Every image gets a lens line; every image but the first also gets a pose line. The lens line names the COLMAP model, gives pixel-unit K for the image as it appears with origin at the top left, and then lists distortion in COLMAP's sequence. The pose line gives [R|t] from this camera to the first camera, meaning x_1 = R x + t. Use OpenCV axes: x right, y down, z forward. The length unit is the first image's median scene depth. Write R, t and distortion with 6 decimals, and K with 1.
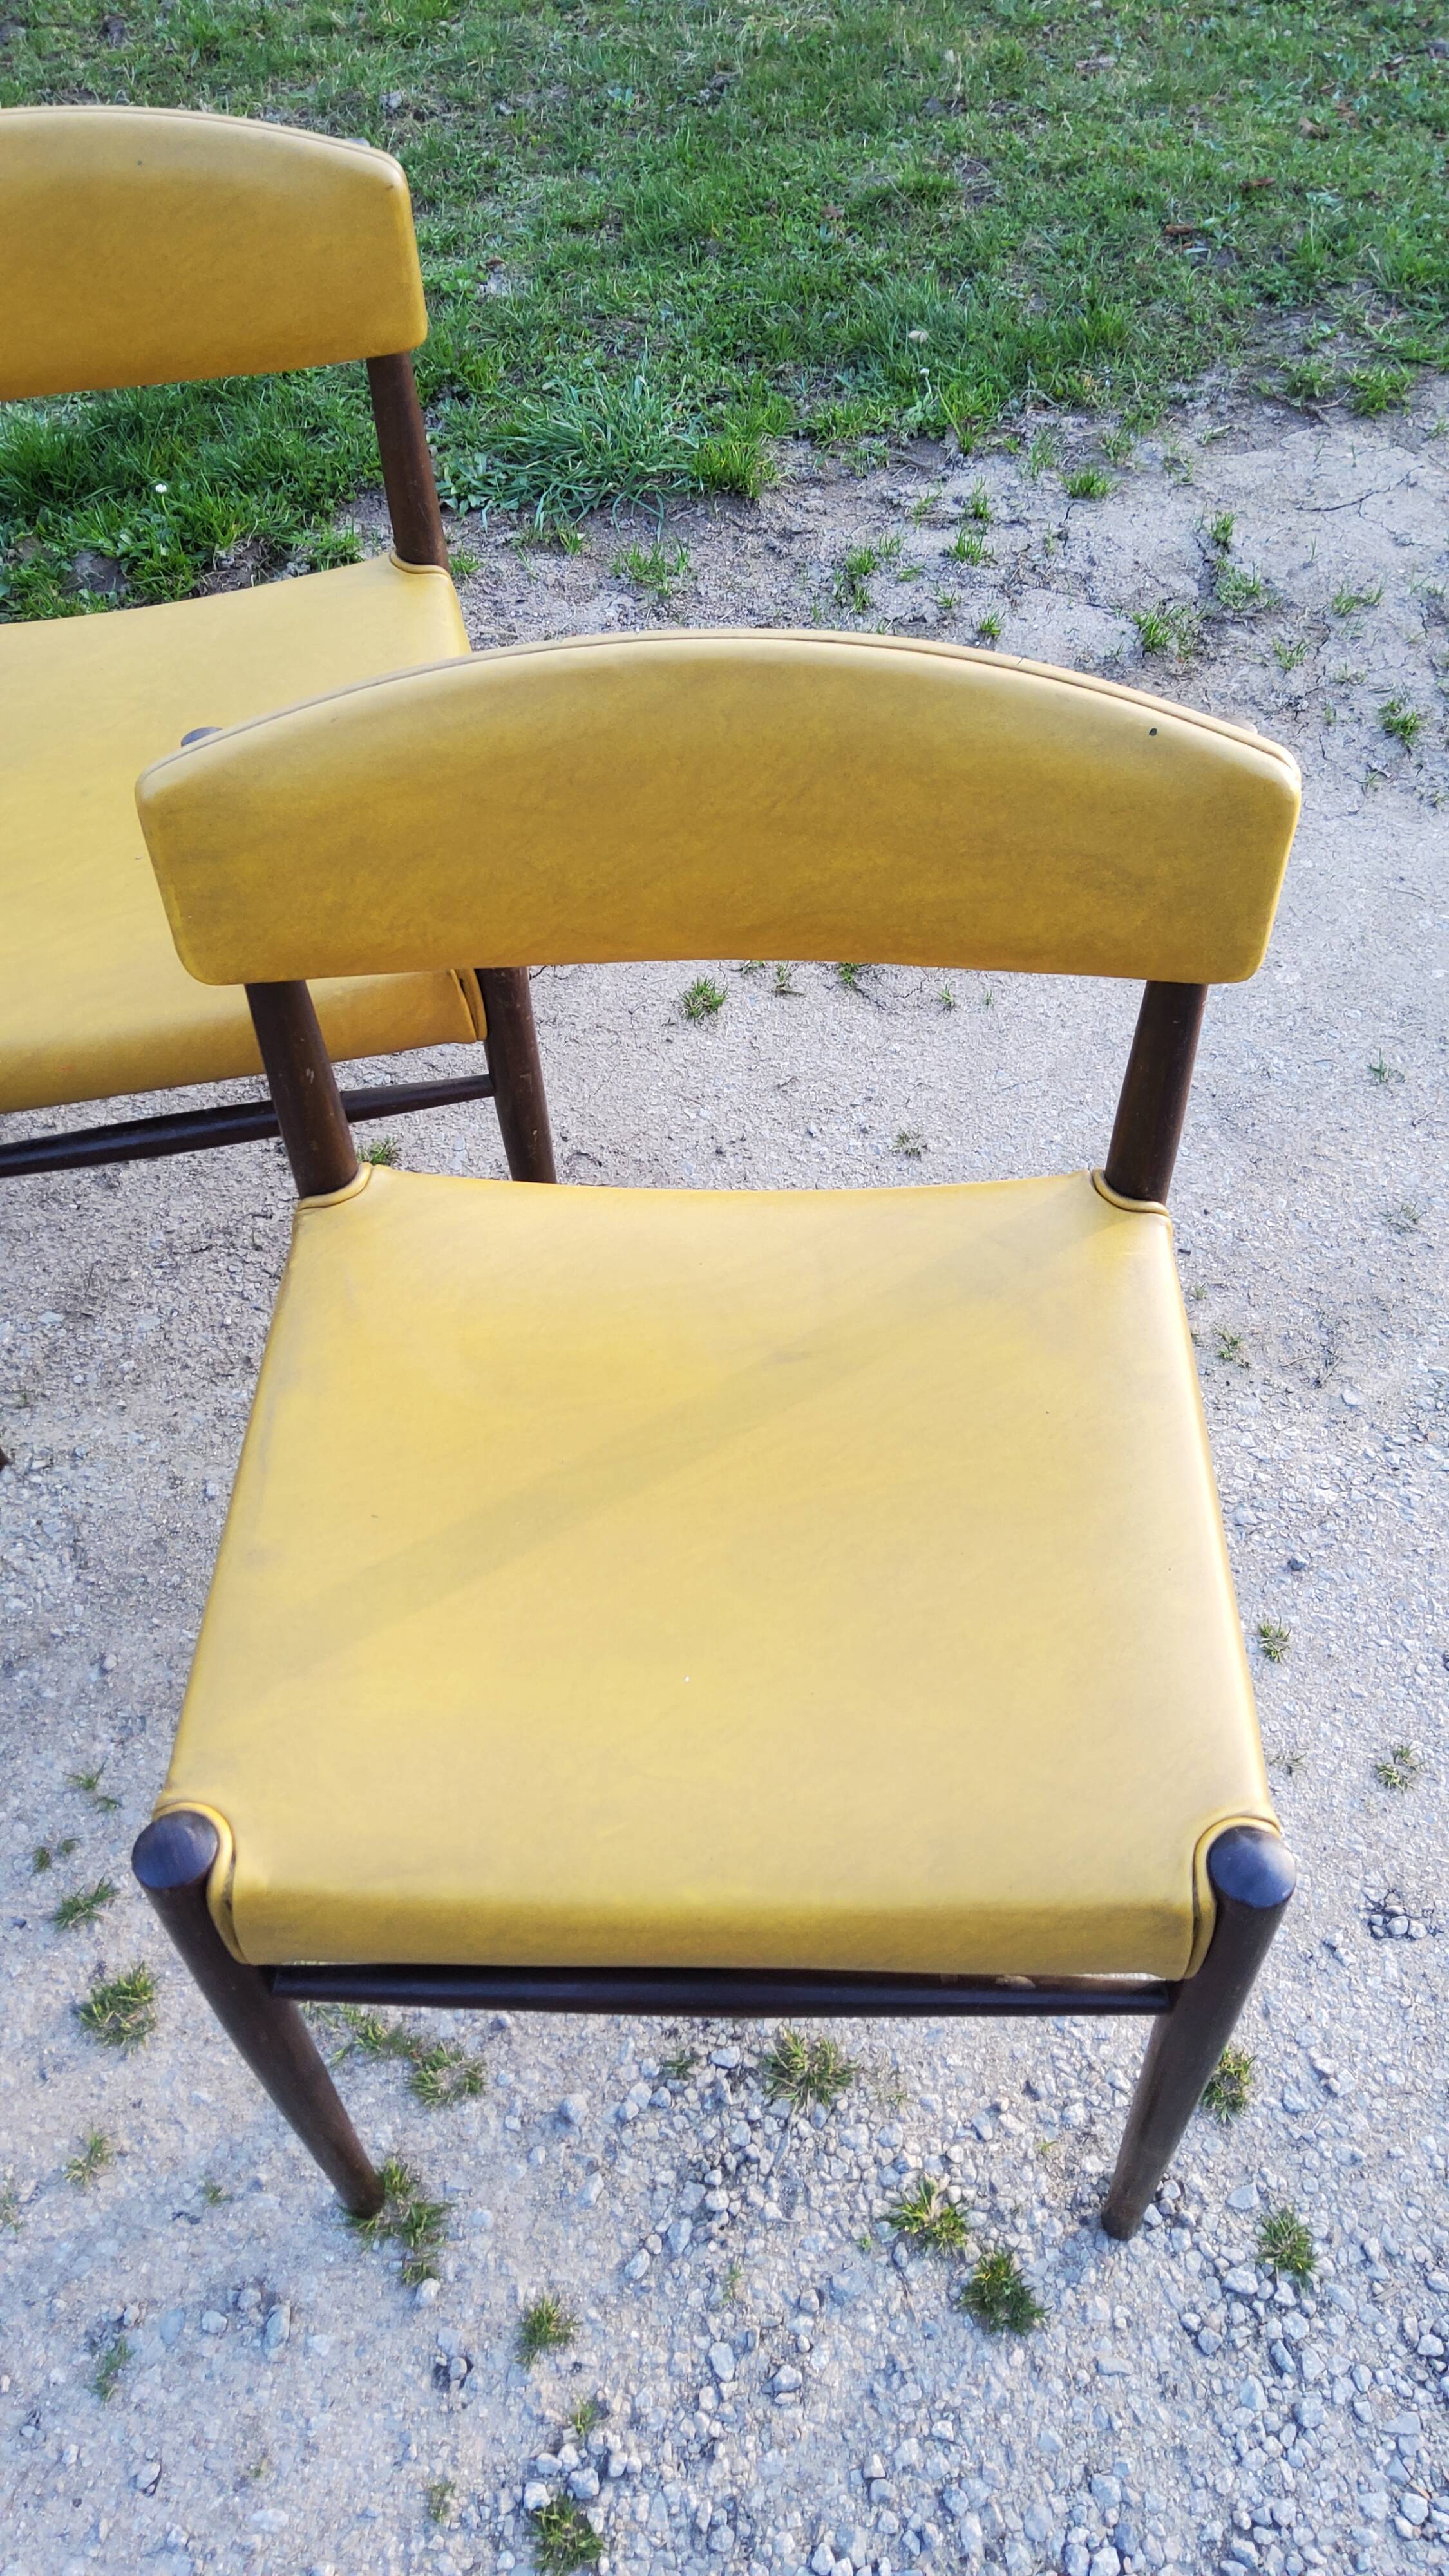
lens RADIAL K [[1951.7, 0, 758.6], [0, 1951.7, 1296.8], [0, 0, 1]] dist [0.058844, -0.108449]
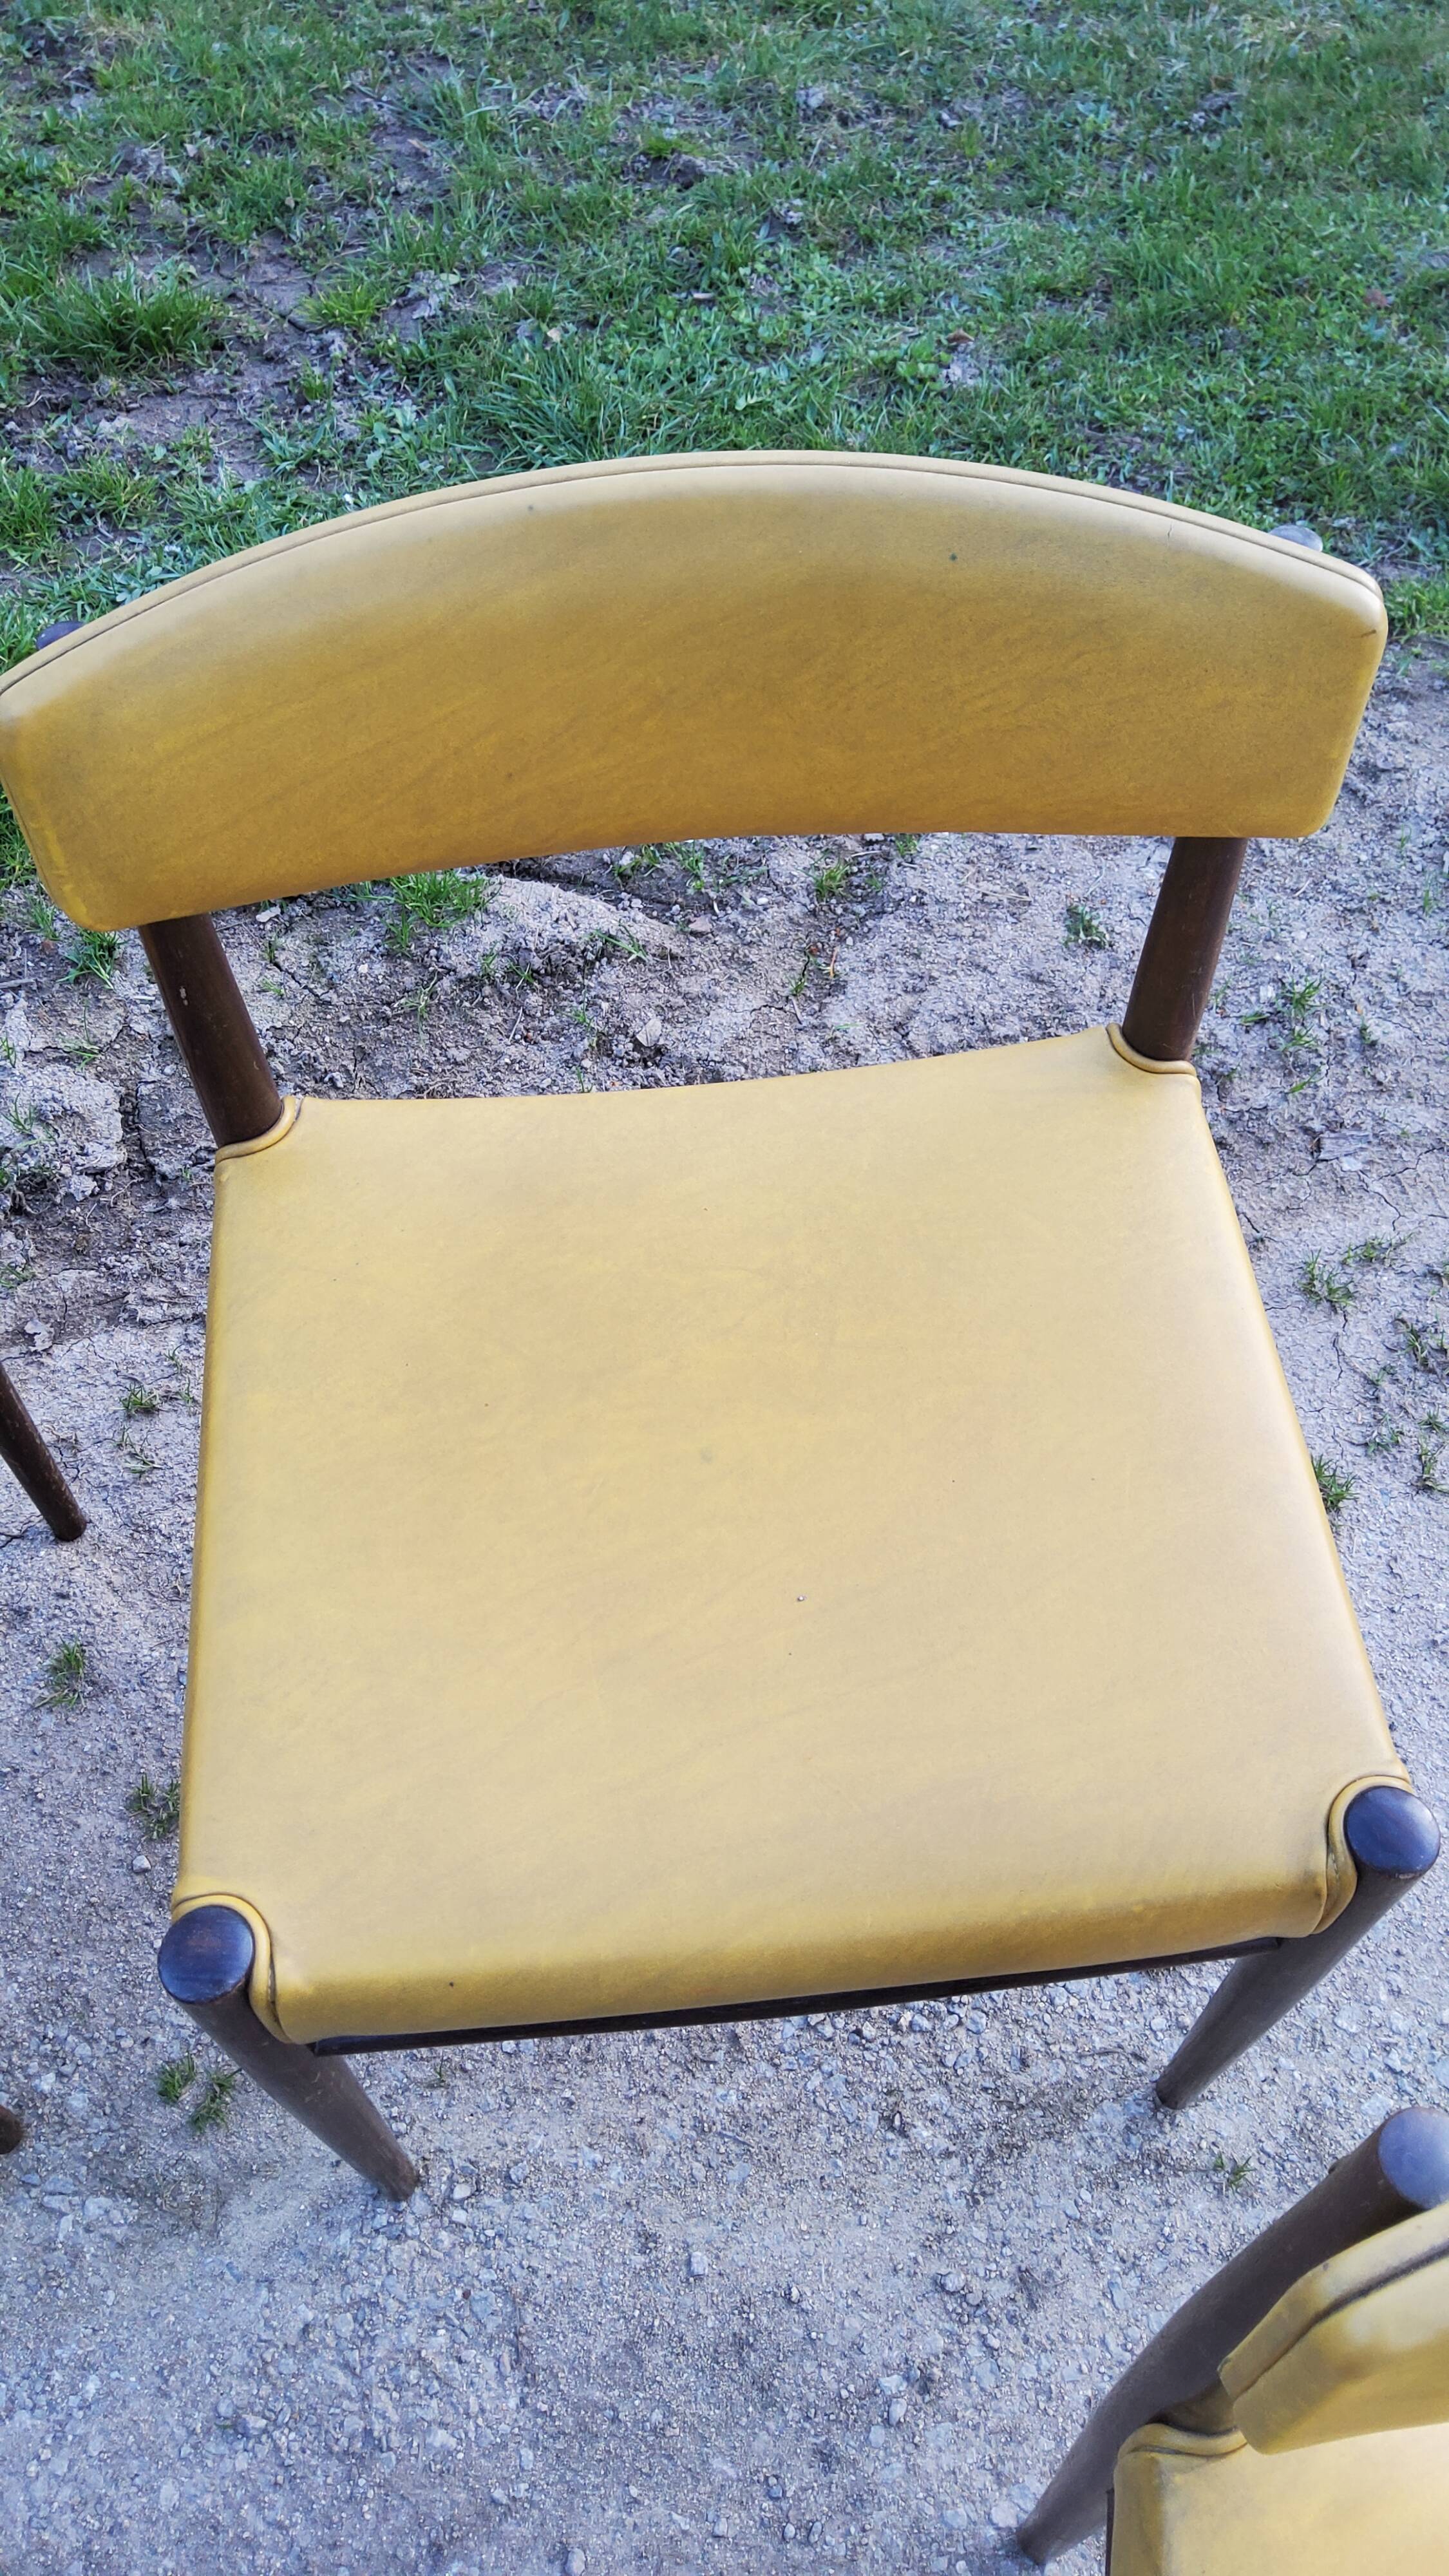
lens RADIAL K [[1951.7, 0, 739.8], [0, 1951.7, 1296.7], [0, 0, 1]] dist [0.058844, -0.108449]
pose [[0.995137, 0.087138, -0.045918, -0.258699], [-0.084584, 0.994903, 0.054896, -0.293135], [0.050467, -0.050745, 0.997436, 0.293179]]
